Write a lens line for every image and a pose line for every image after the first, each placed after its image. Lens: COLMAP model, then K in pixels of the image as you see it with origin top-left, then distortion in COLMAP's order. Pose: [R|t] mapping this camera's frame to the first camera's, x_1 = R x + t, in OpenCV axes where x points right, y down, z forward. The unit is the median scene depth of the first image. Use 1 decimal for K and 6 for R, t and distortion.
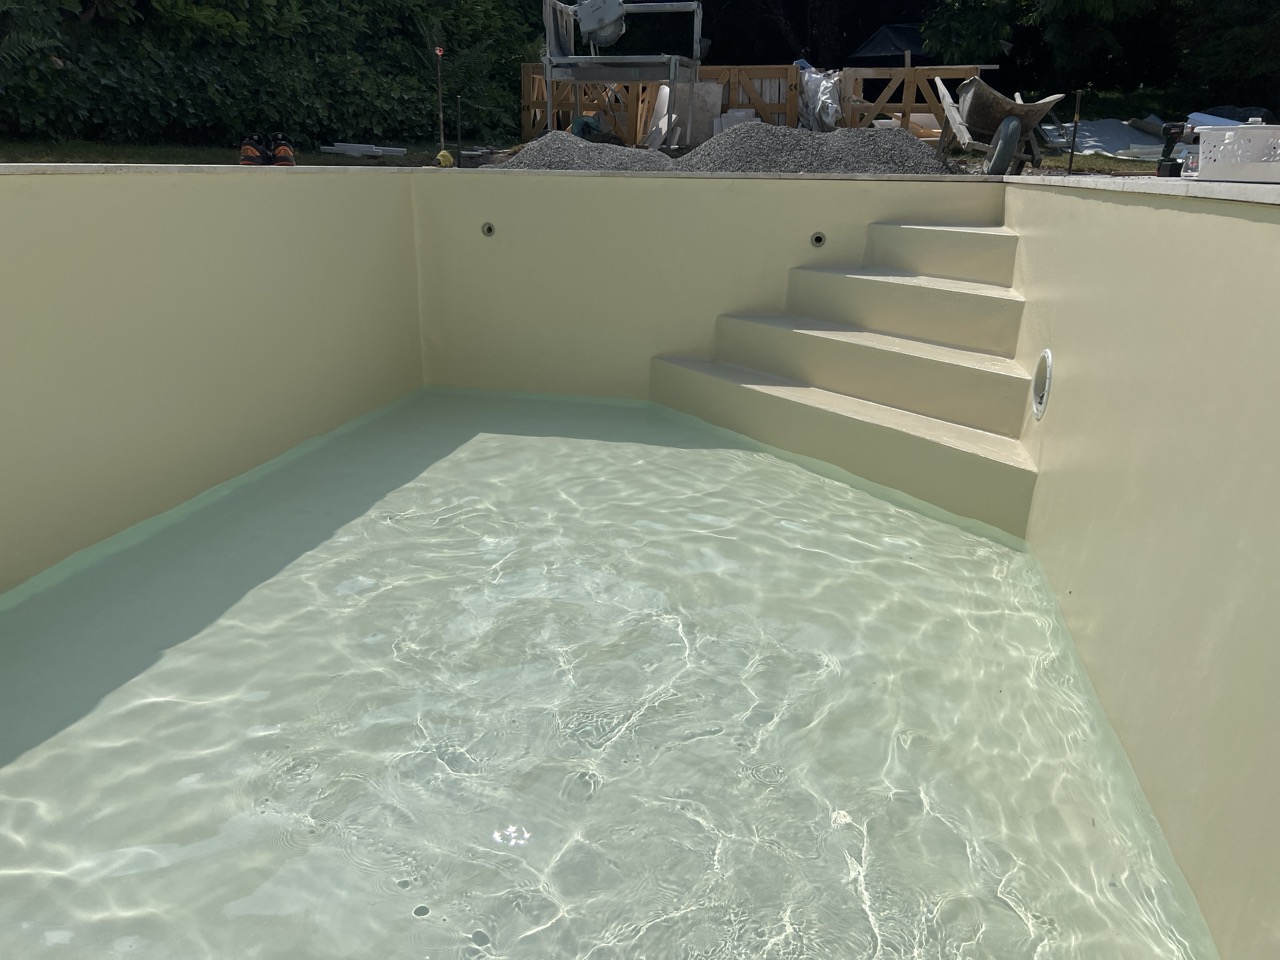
lens RADIAL K [[942.7, 0, 643.2], [0, 942.7, 477.5], [0, 0, 1]] dist [0.056319, -0.063733]
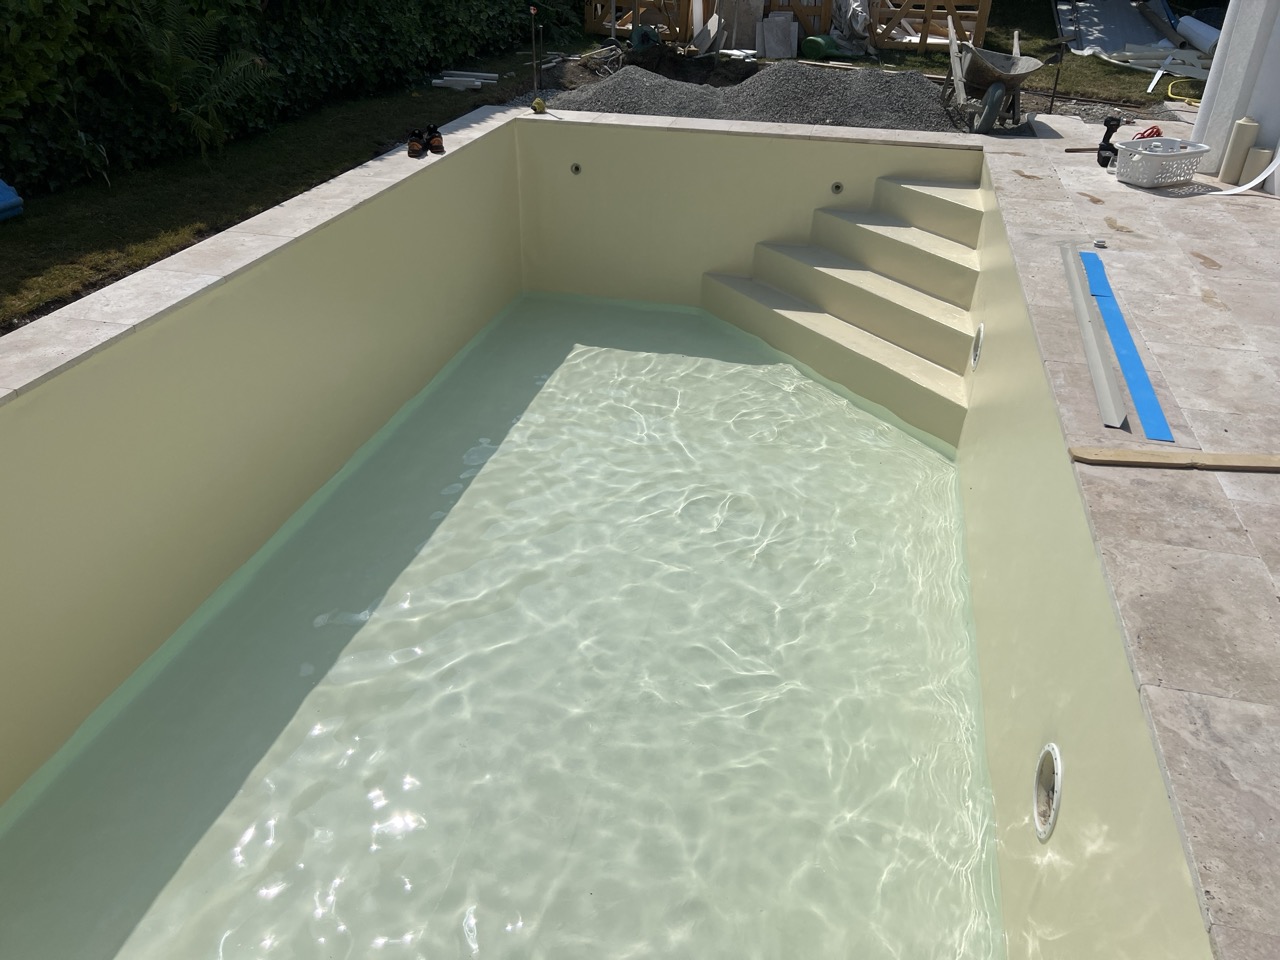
lens RADIAL K [[942.7, 0, 641.1], [0, 942.7, 470.3], [0, 0, 1]] dist [0.056319, -0.063733]
pose [[0.999685, 0.013214, -0.021340, -0.042923], [-0.008079, 0.974358, 0.224860, -0.149796], [0.023765, -0.224617, 0.974157, -0.307134]]
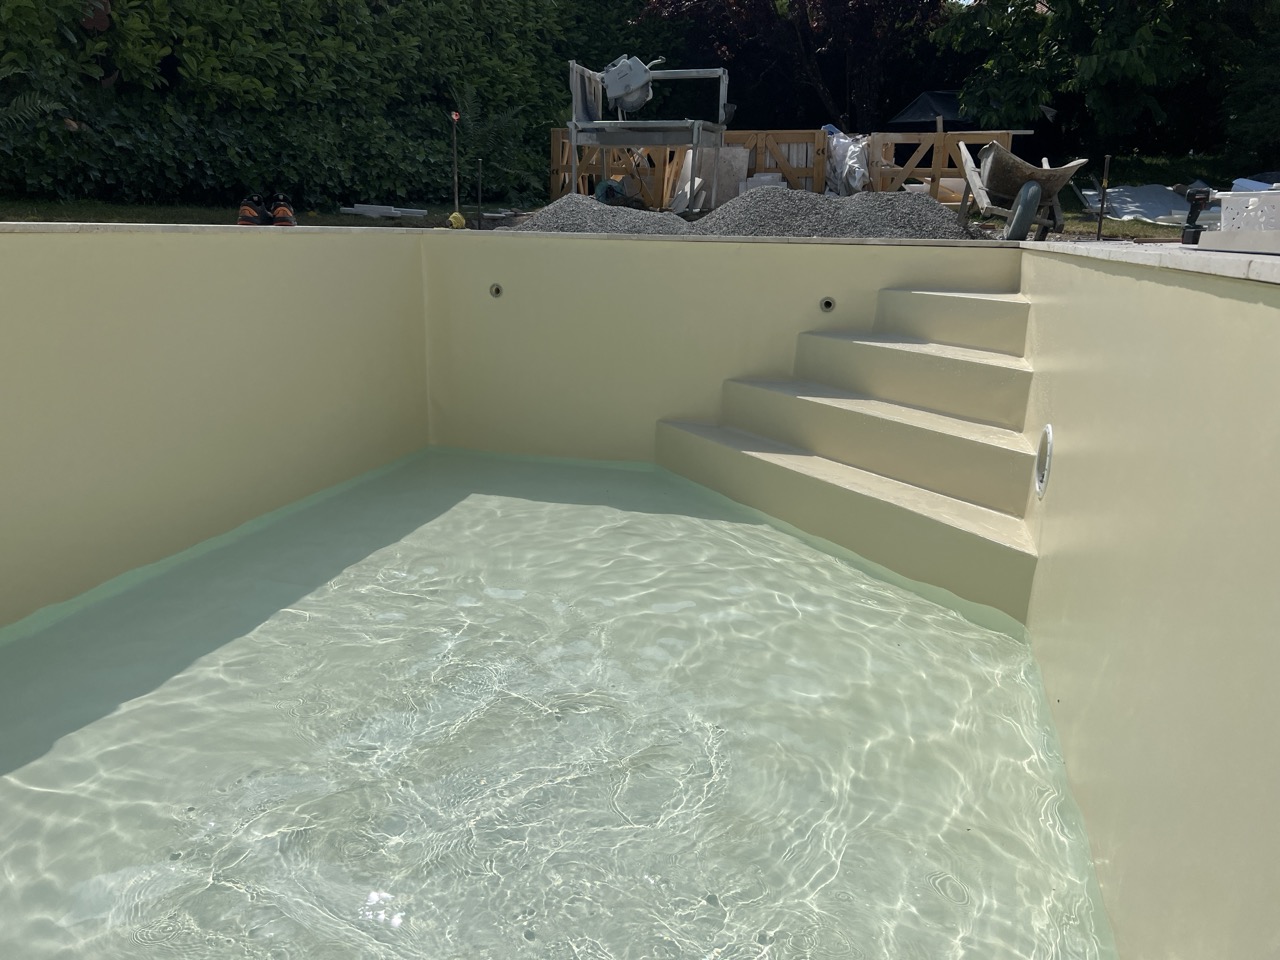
lens RADIAL K [[942.7, 0, 643.2], [0, 942.7, 477.9], [0, 0, 1]] dist [0.056319, -0.063733]
pose [[0.998100, 0.022105, -0.057515, 0.050314], [-0.025488, 0.997946, -0.058766, -0.010647], [0.056097, 0.060120, 0.996614, 0.030031]]
